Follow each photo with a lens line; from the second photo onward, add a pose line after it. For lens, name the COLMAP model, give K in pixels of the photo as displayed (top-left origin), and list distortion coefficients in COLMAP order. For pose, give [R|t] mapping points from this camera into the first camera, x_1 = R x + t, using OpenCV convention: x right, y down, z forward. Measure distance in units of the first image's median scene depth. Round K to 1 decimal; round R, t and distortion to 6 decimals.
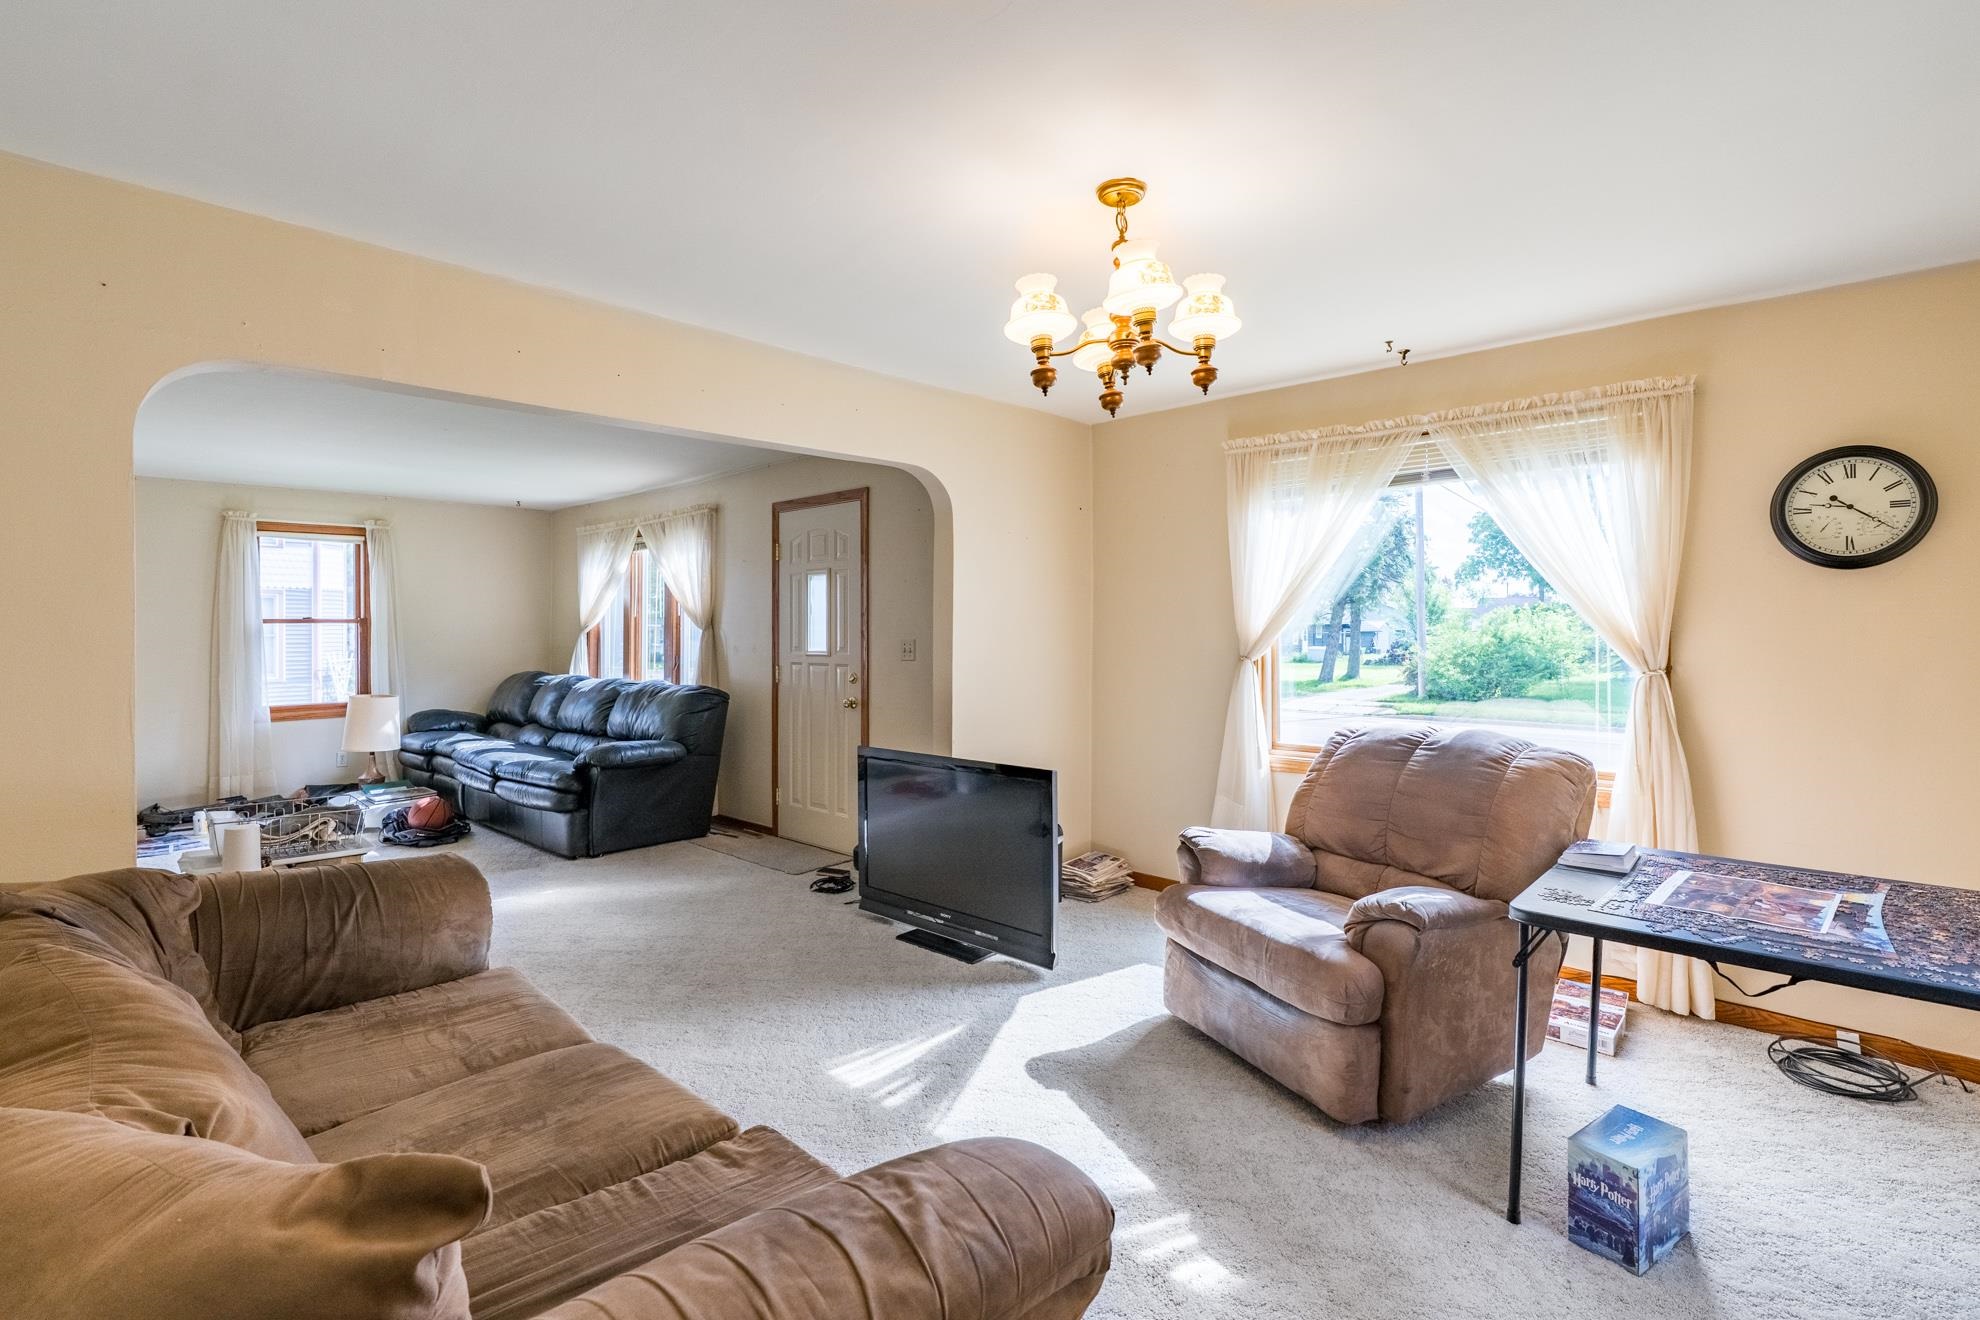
lens RADIAL K [[932.3, 0, 991.6], [0, 932.3, 628.4], [0, 0, 1]] dist [-0.017263, 0.000056]
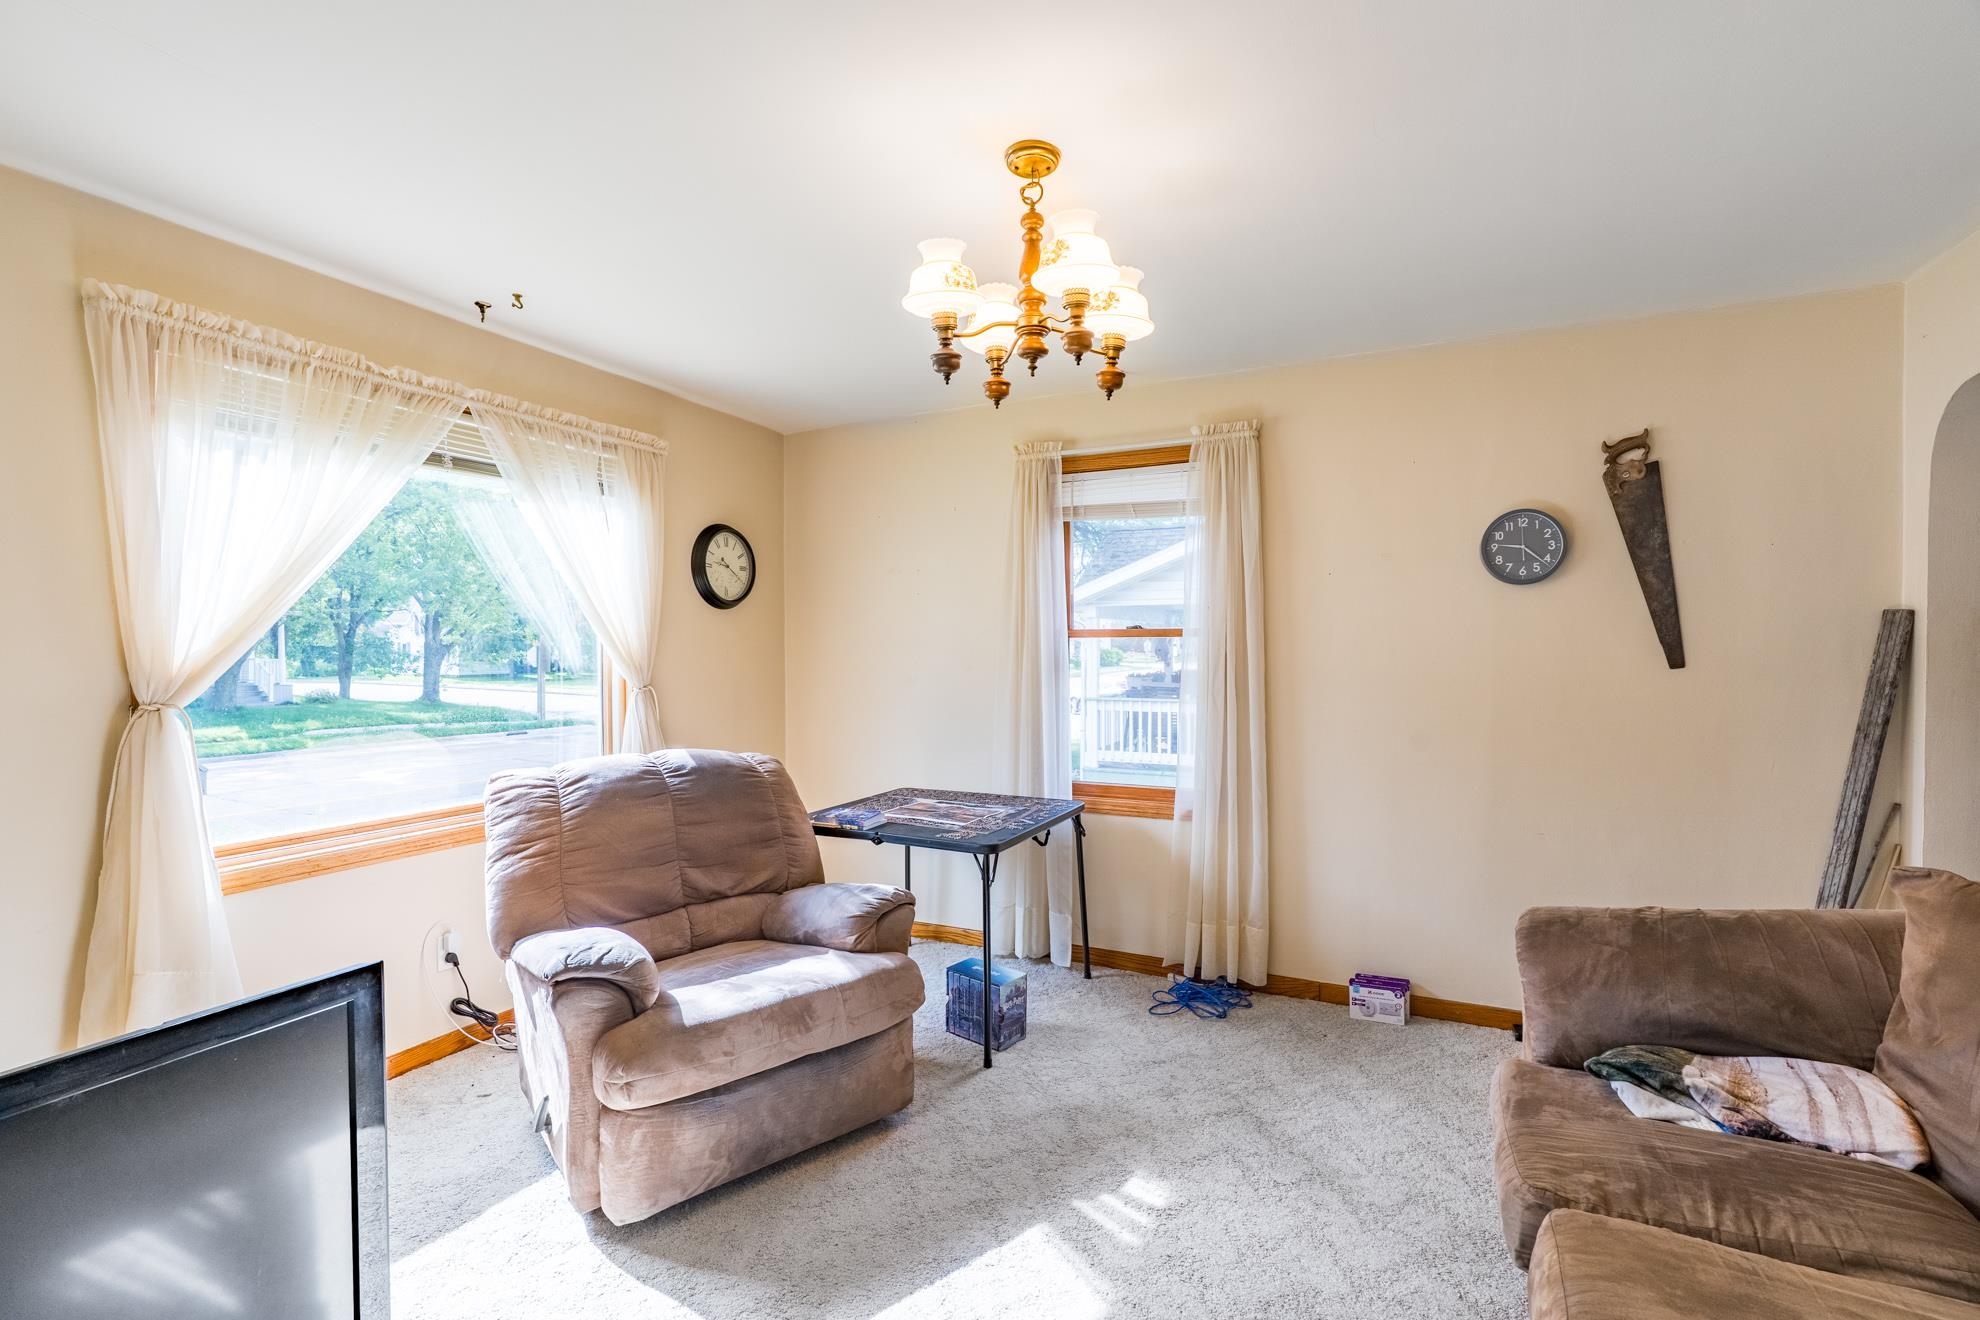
lens RADIAL K [[896.5, 0, 976.2], [0, 896.5, 665.3], [0, 0, 1]] dist [-0.009794, 0.000179]
pose [[-0.304708, -0.011858, 0.952372, -0.257722], [0.006564, 0.999873, 0.014549, 0.002501], [-0.952423, 0.010685, -0.304592, 0.506455]]
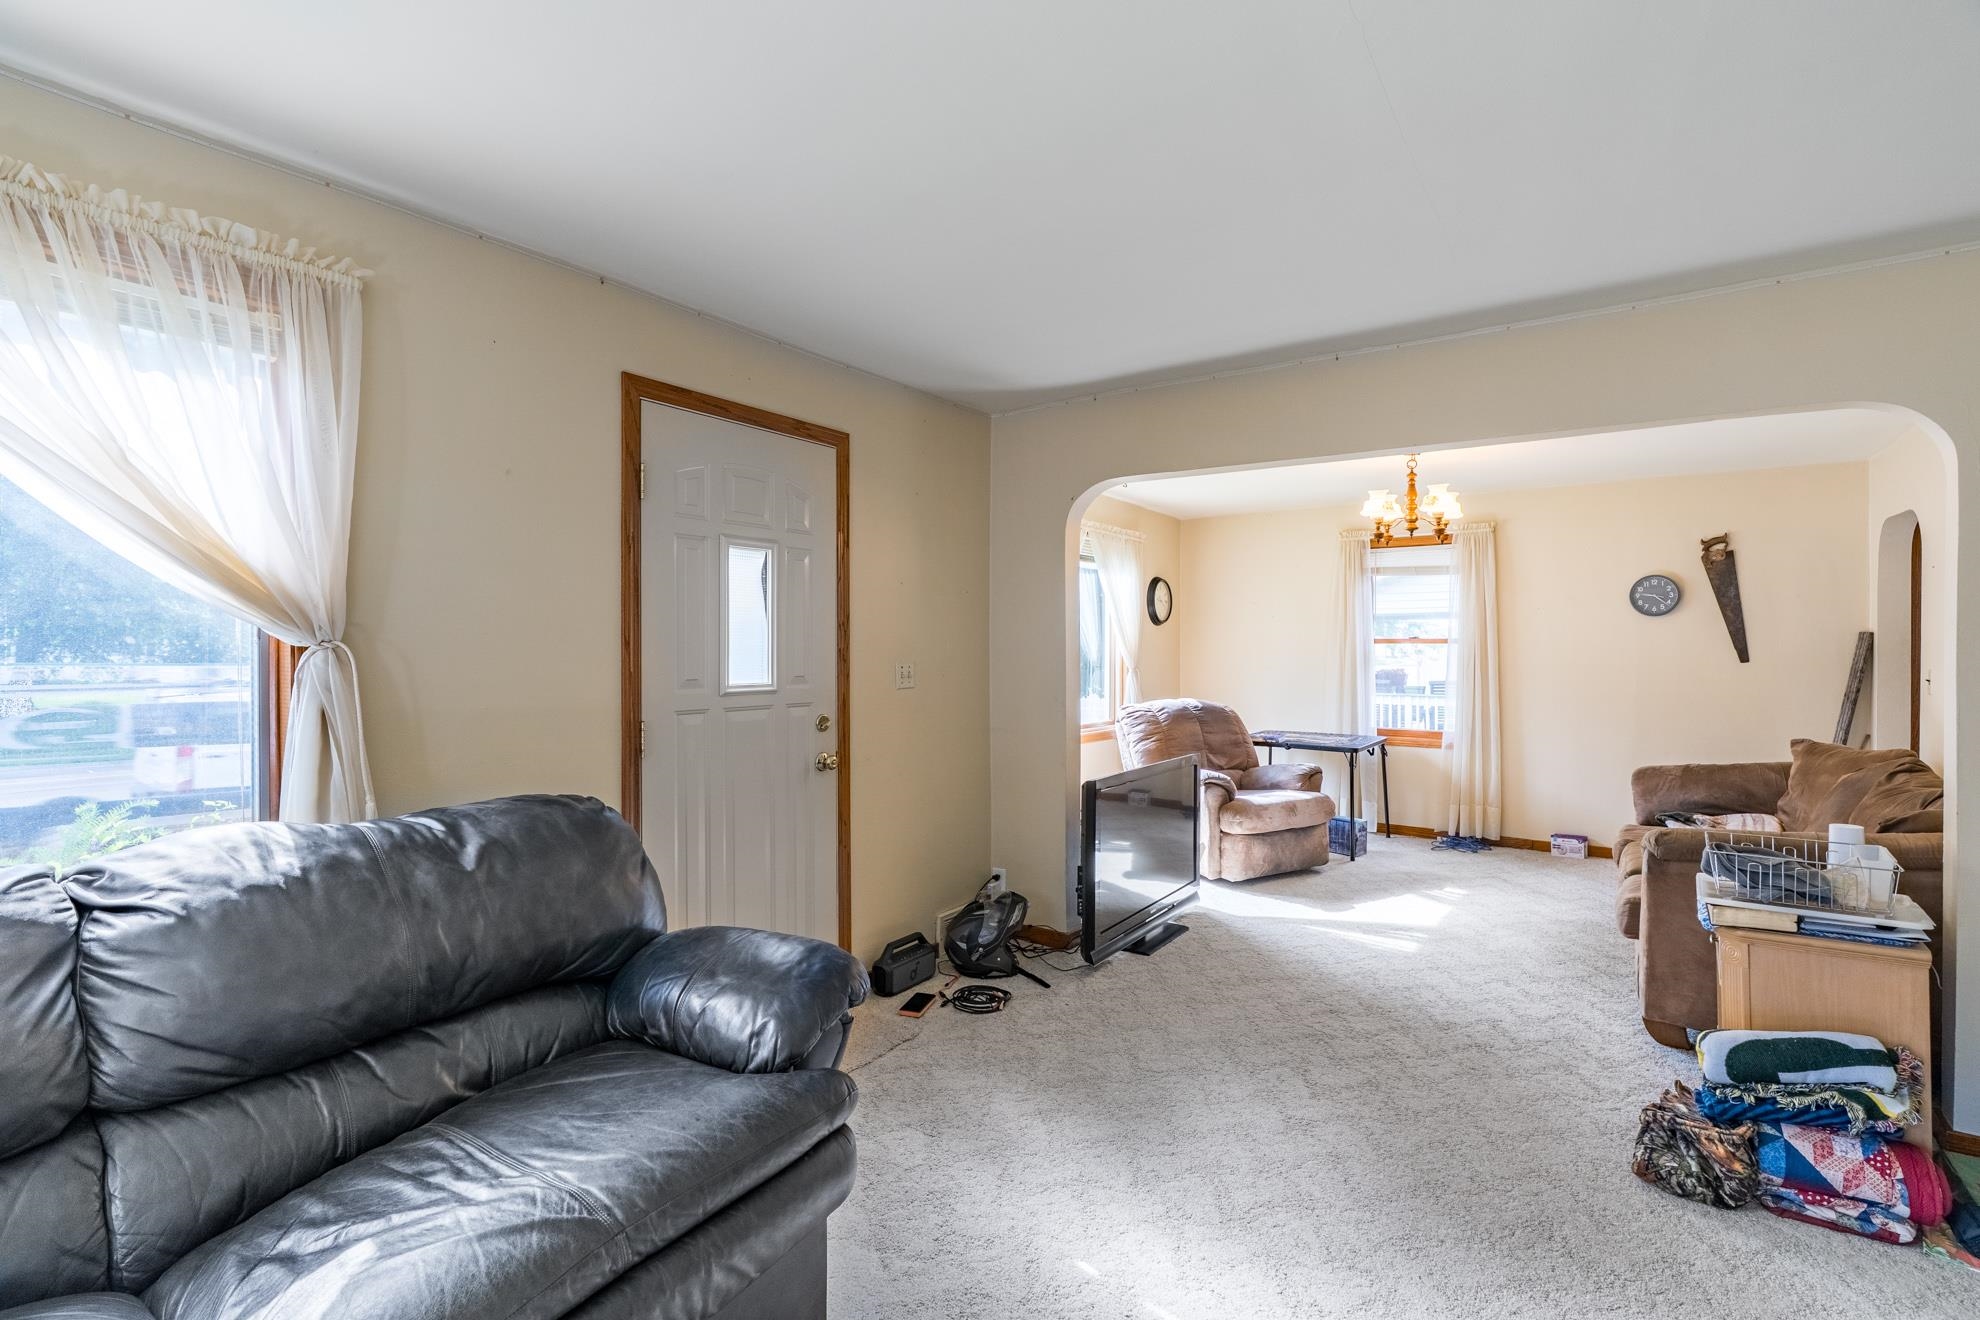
lens RADIAL K [[909.1, 0, 973.7], [0, 909.1, 650.5], [0, 0, 1]] dist [-0.009511, 0.000747]
pose [[-0.141081, 0.003481, 0.989992, -0.710130], [-0.000467, 0.999993, -0.003582, 0.005285], [-0.989998, -0.000968, -0.141078, 0.897650]]
